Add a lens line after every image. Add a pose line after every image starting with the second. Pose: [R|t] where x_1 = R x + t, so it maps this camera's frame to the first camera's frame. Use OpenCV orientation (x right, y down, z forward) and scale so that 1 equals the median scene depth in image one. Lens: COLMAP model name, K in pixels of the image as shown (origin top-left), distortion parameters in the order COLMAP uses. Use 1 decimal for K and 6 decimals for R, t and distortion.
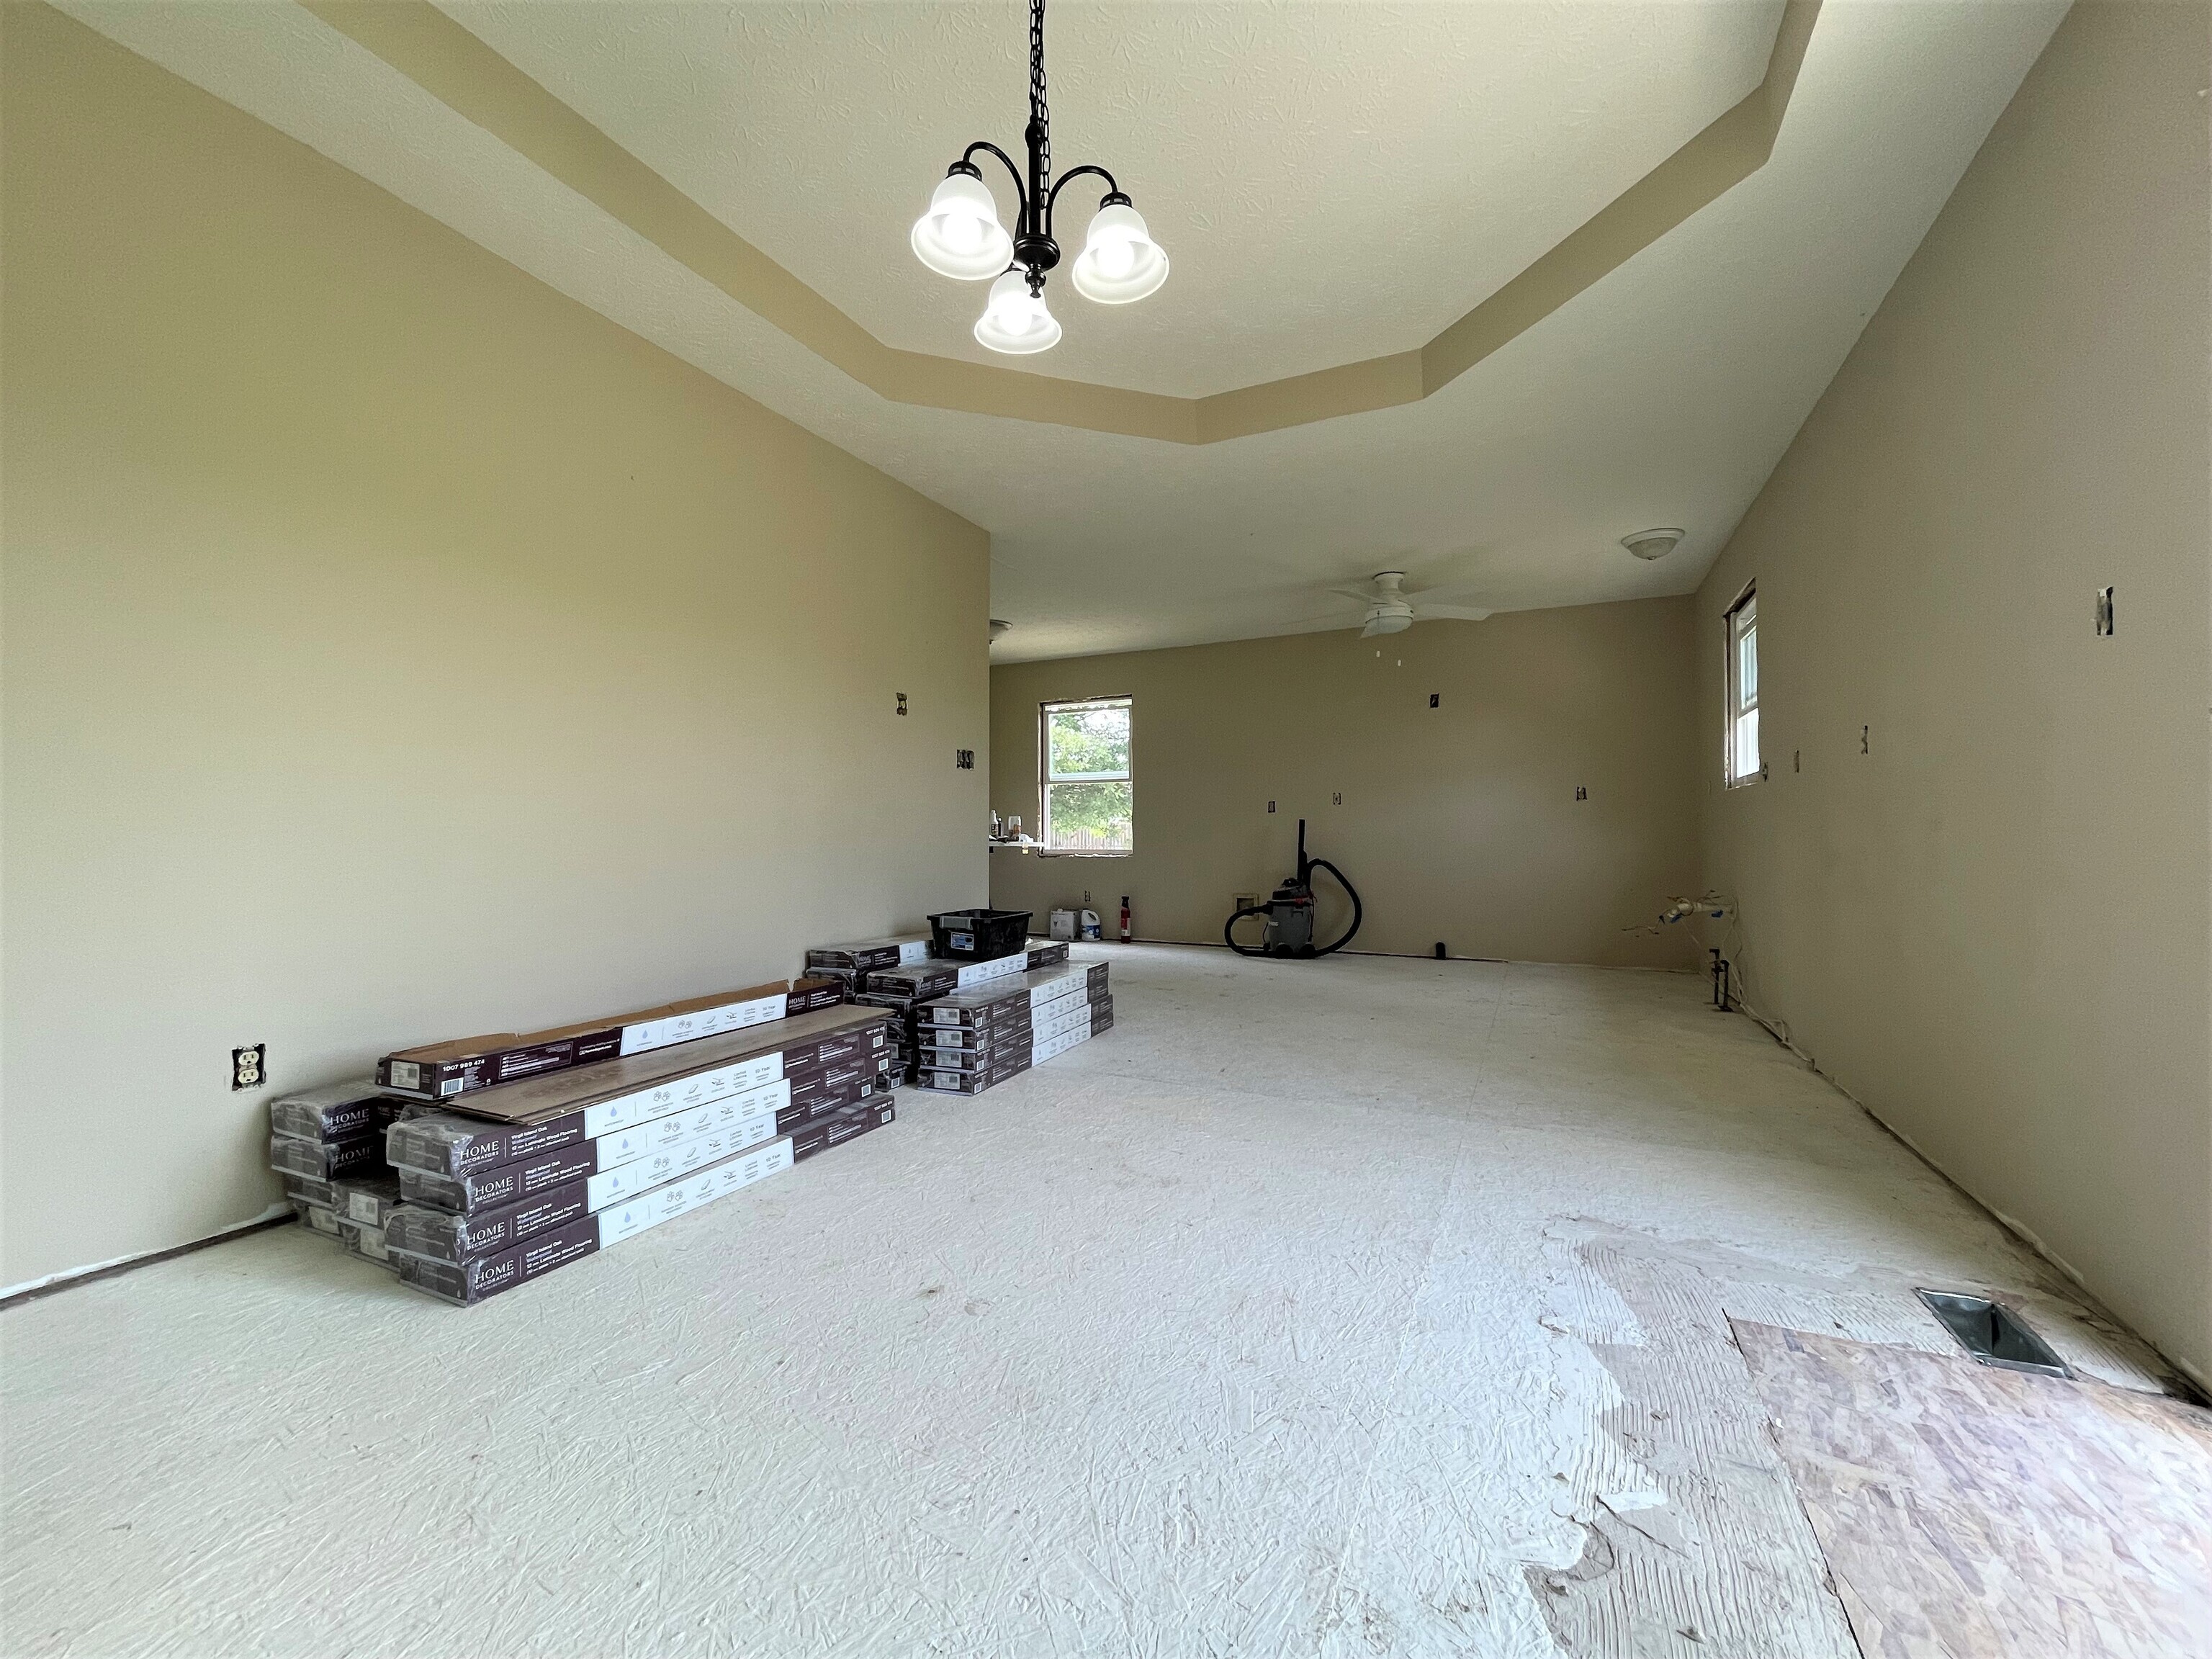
lens RADIAL K [[899.7, 0, 1106.7], [0, 899.7, 821.8], [0, 0, 1]] dist [0.001750, 0.000187]
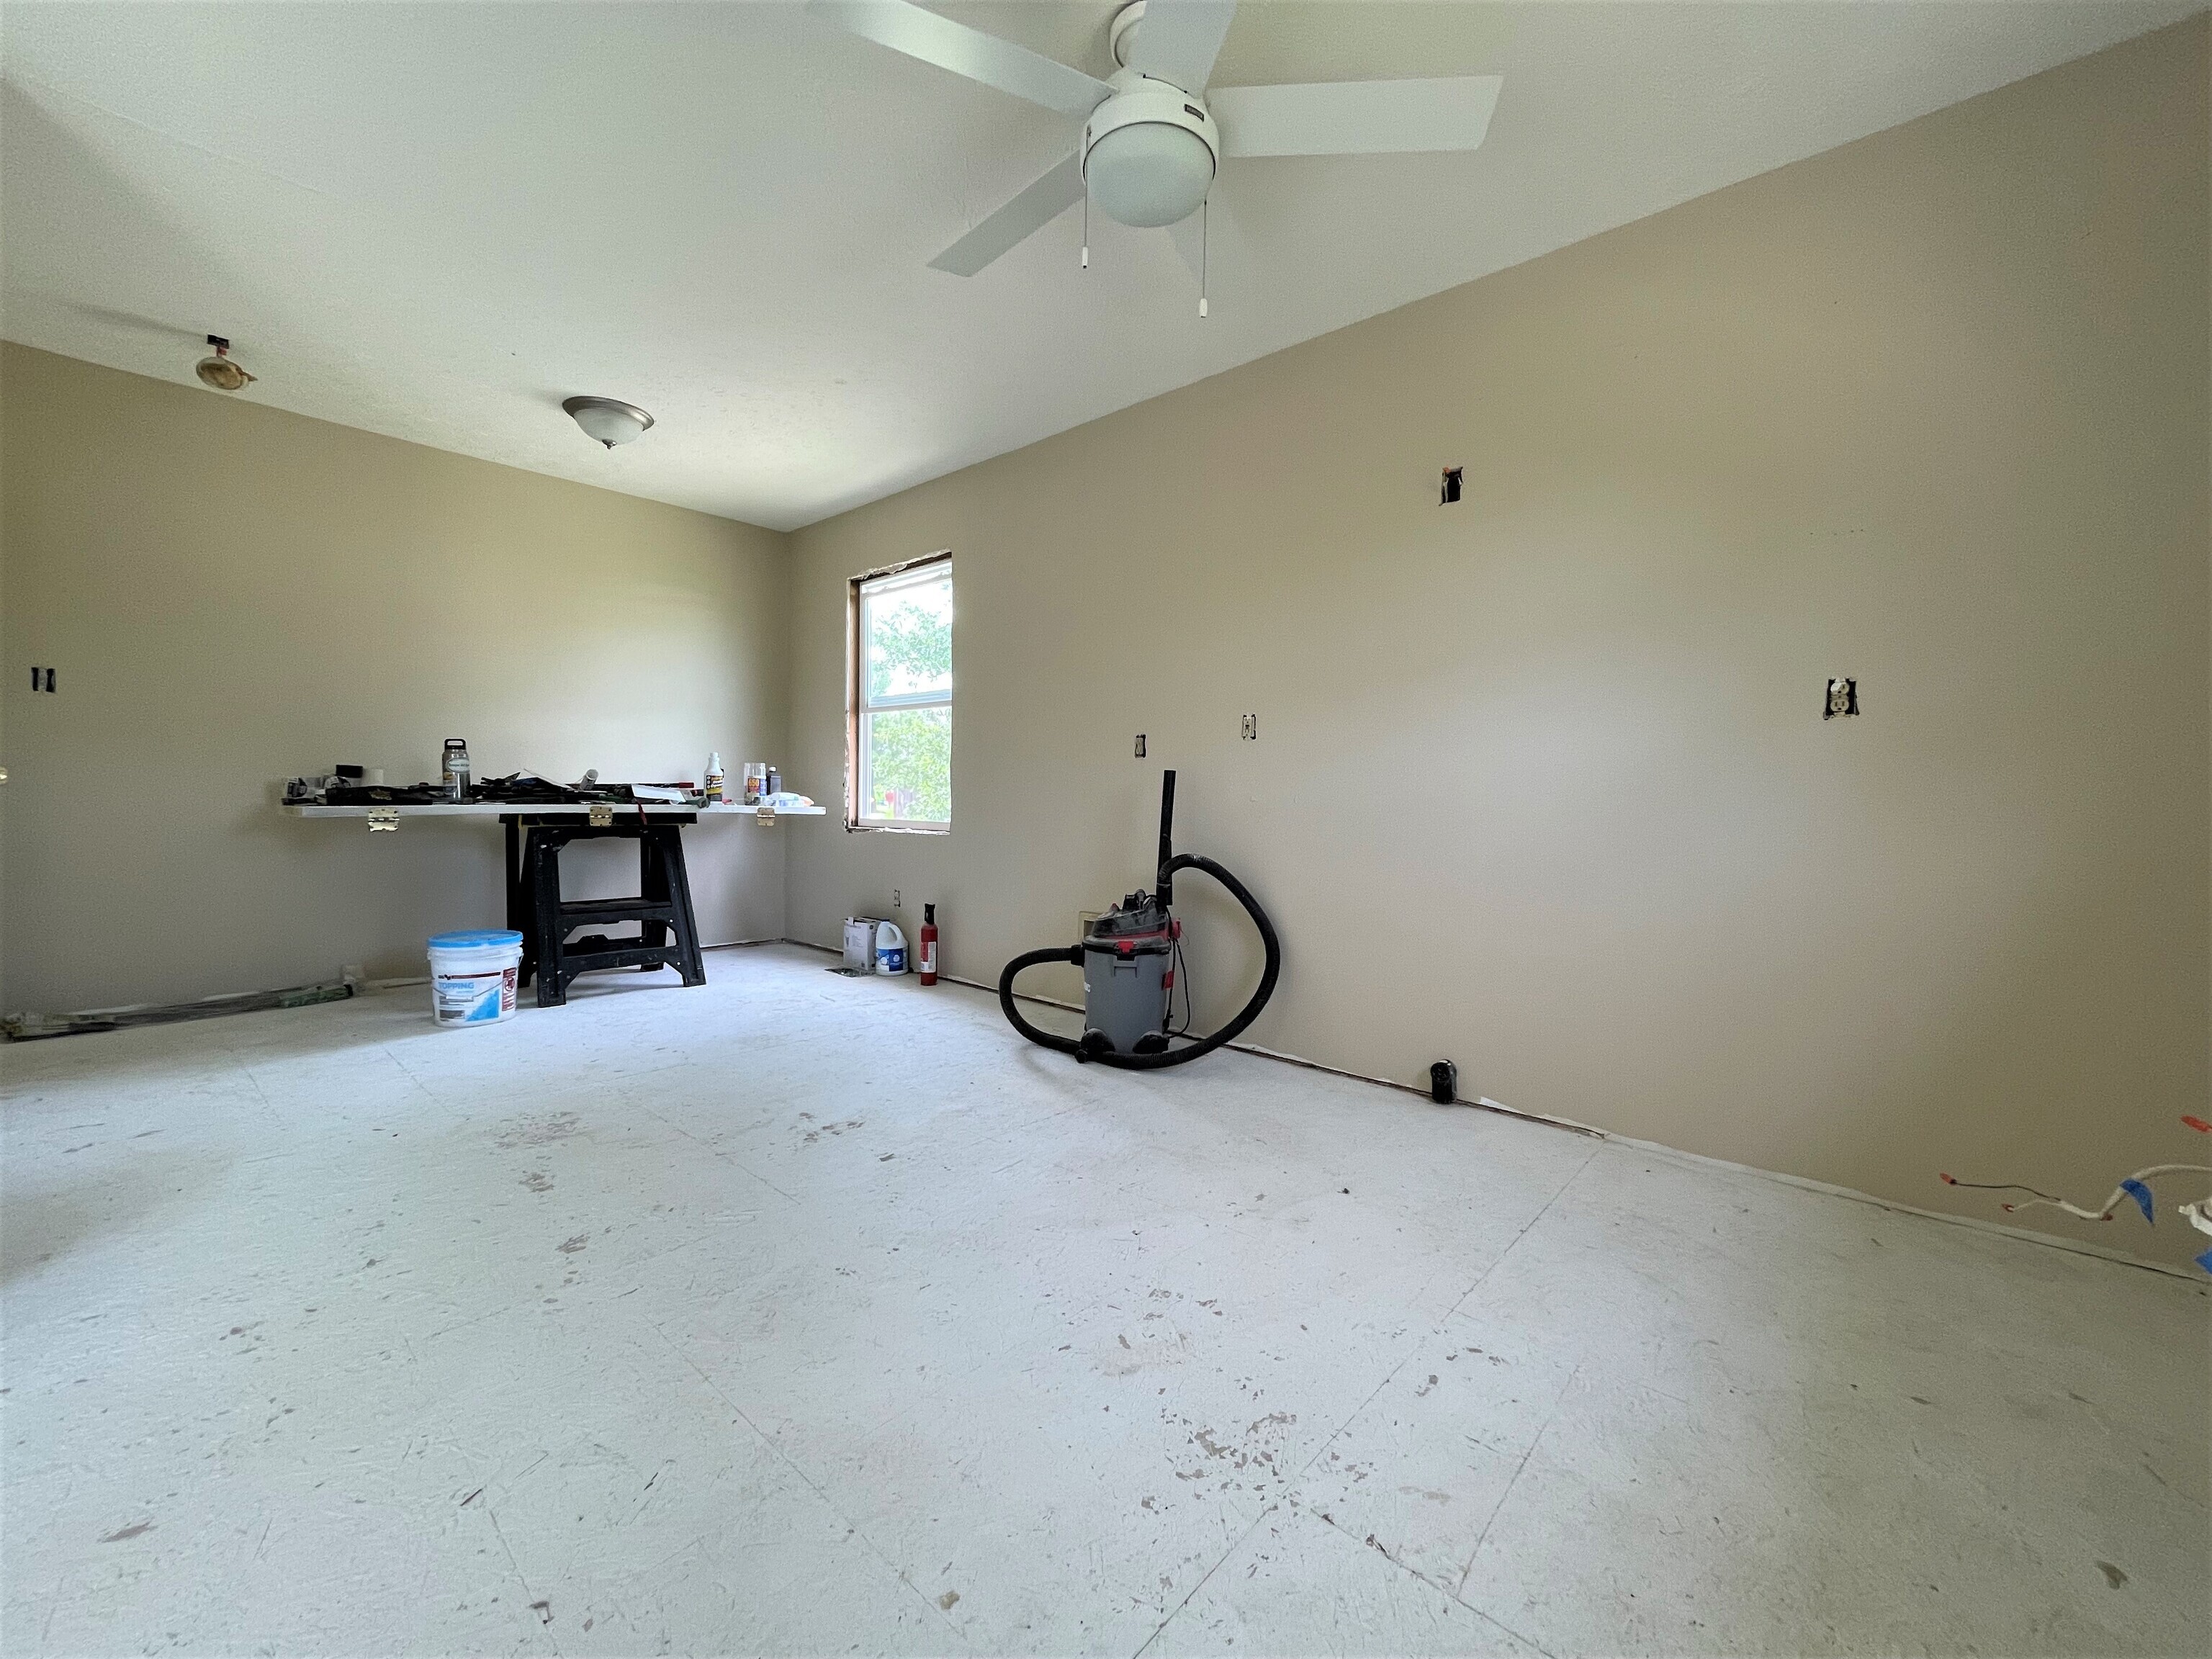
lens RADIAL K [[907.1, 0, 1106.0], [0, 907.1, 829.5], [0, 0, 1]] dist [0.001060, 0.000100]
pose [[0.962976, 0.024732, -0.268449, 0.320892], [-0.011059, 0.998569, 0.052328, 0.003974], [0.269359, -0.047422, 0.961872, 0.536034]]
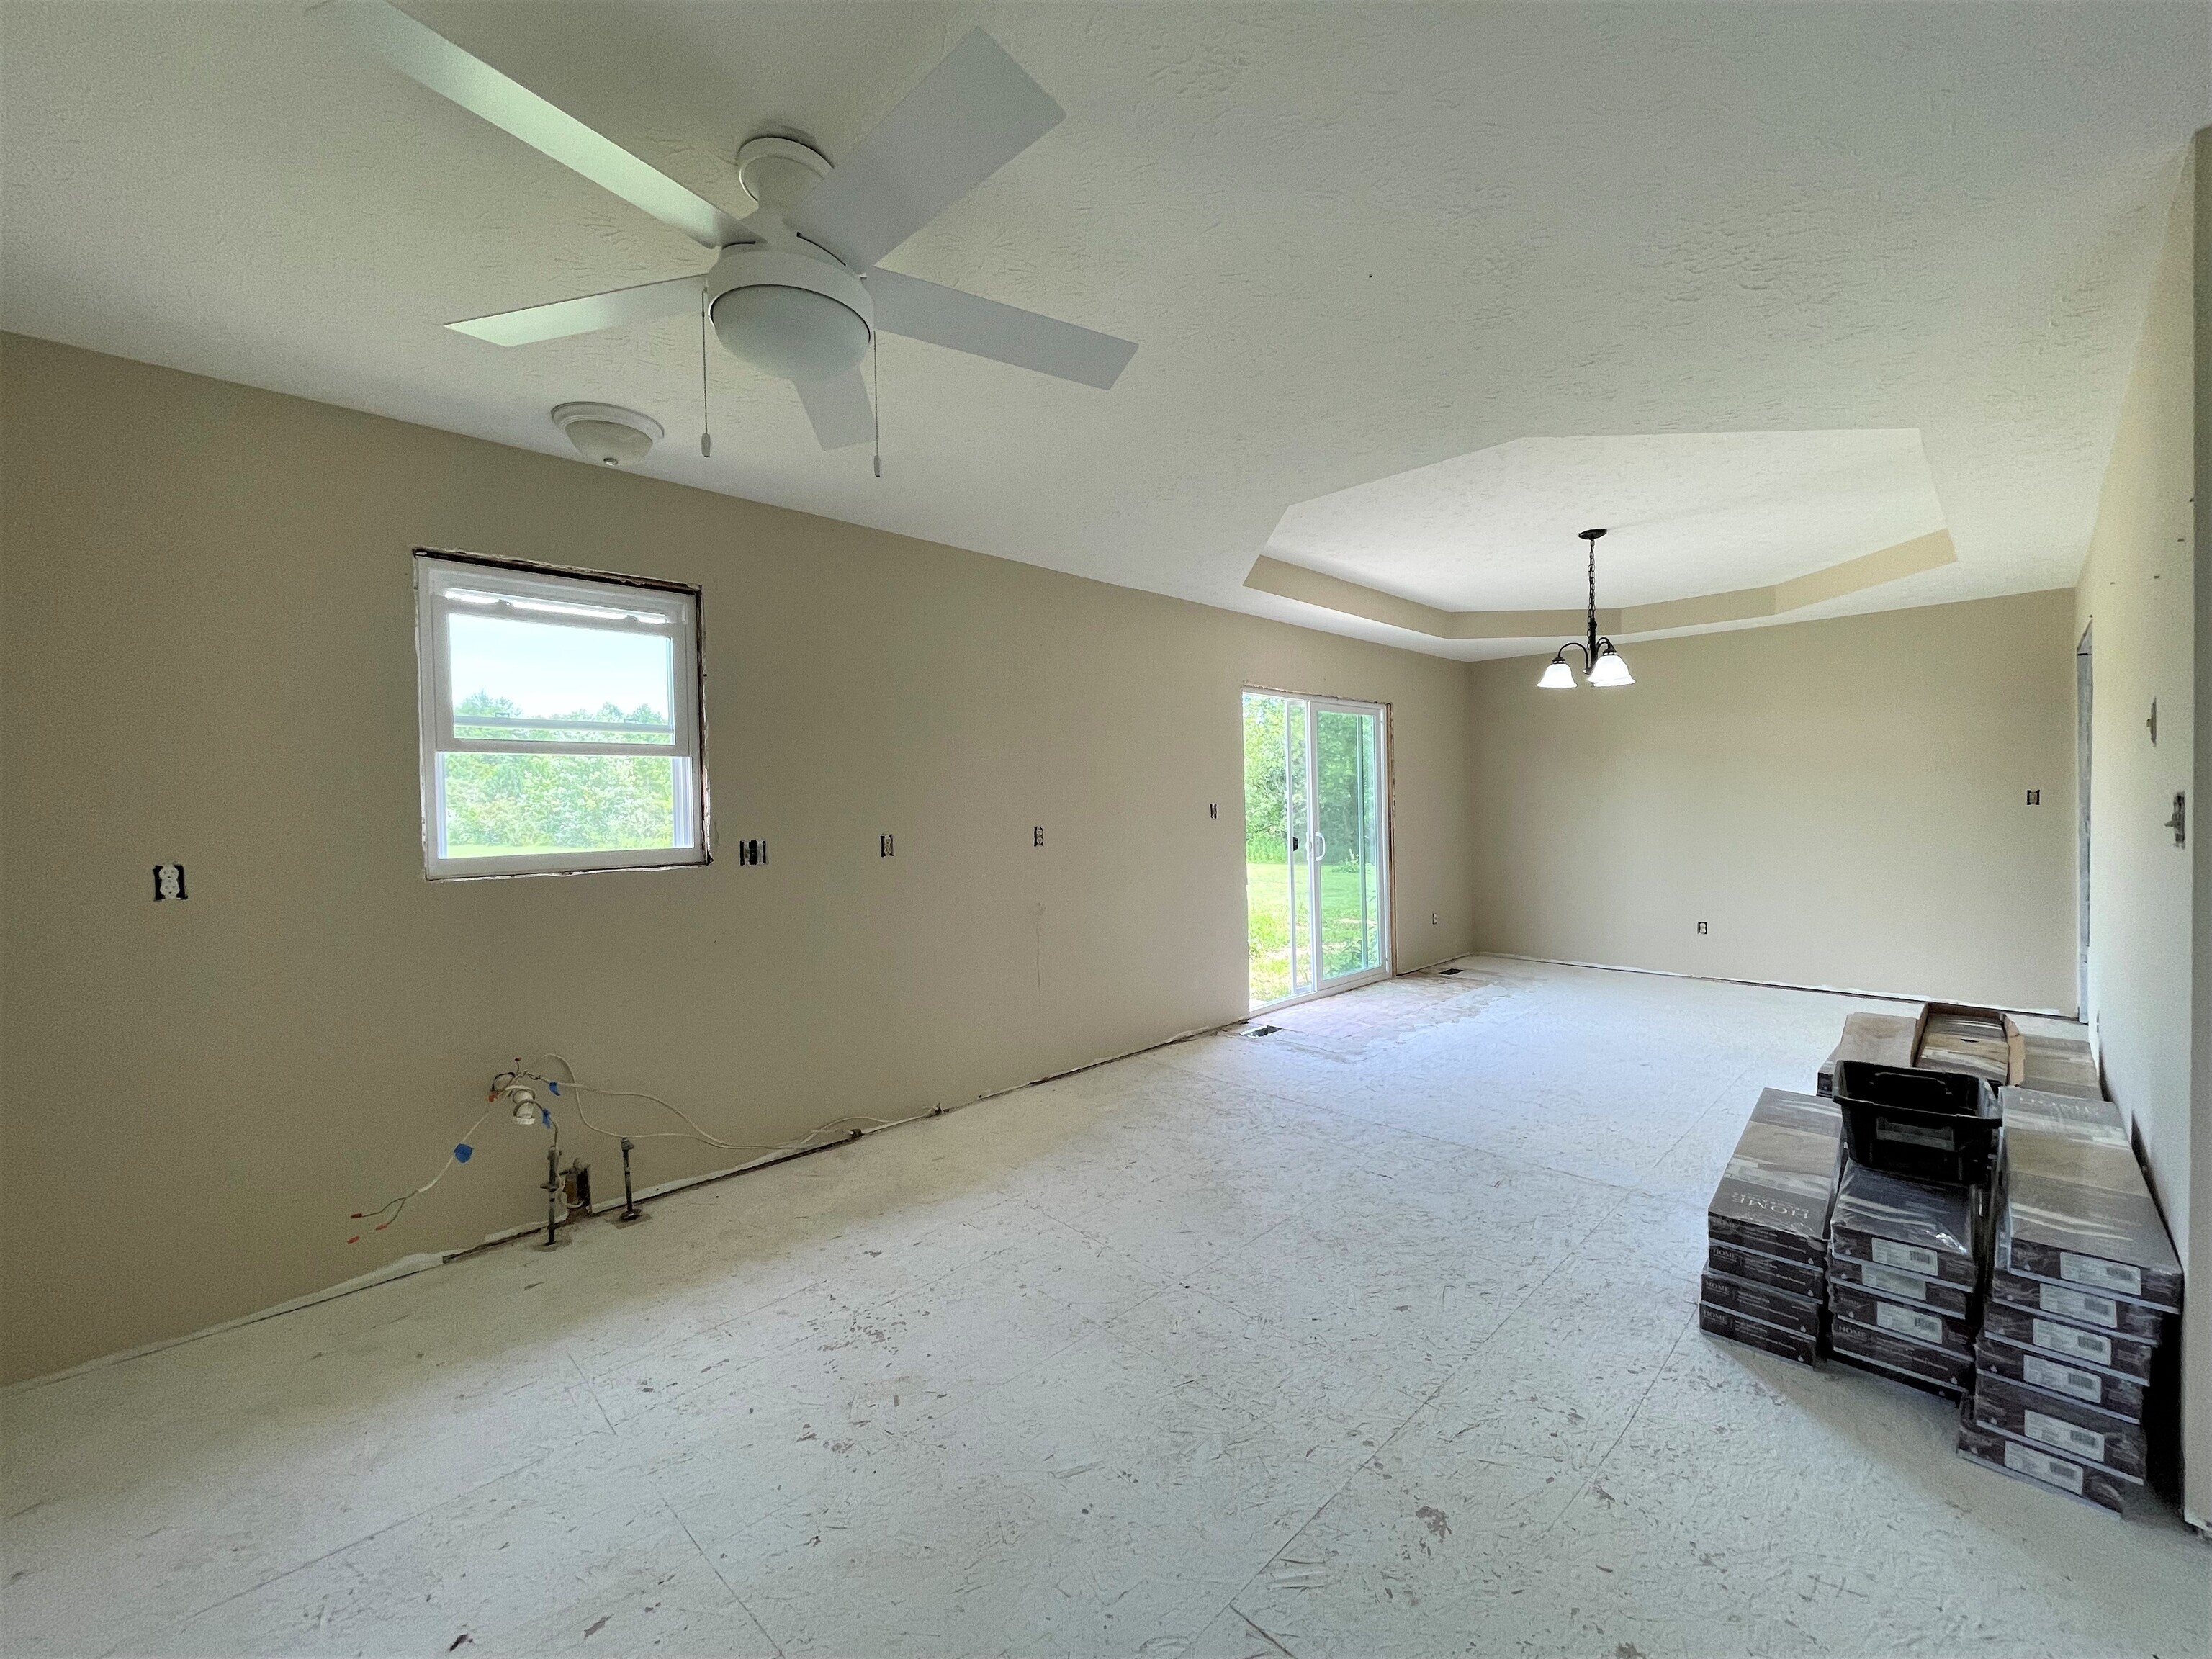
lens RADIAL K [[899.7, 0, 1106.7], [0, 899.7, 821.8], [0, 0, 1]] dist [0.001750, 0.000187]
pose [[-0.940259, 0.013763, 0.340180, 0.093876], [0.013471, 0.999904, -0.003222, -0.047383], [-0.340192, 0.001553, -0.940355, 1.024249]]
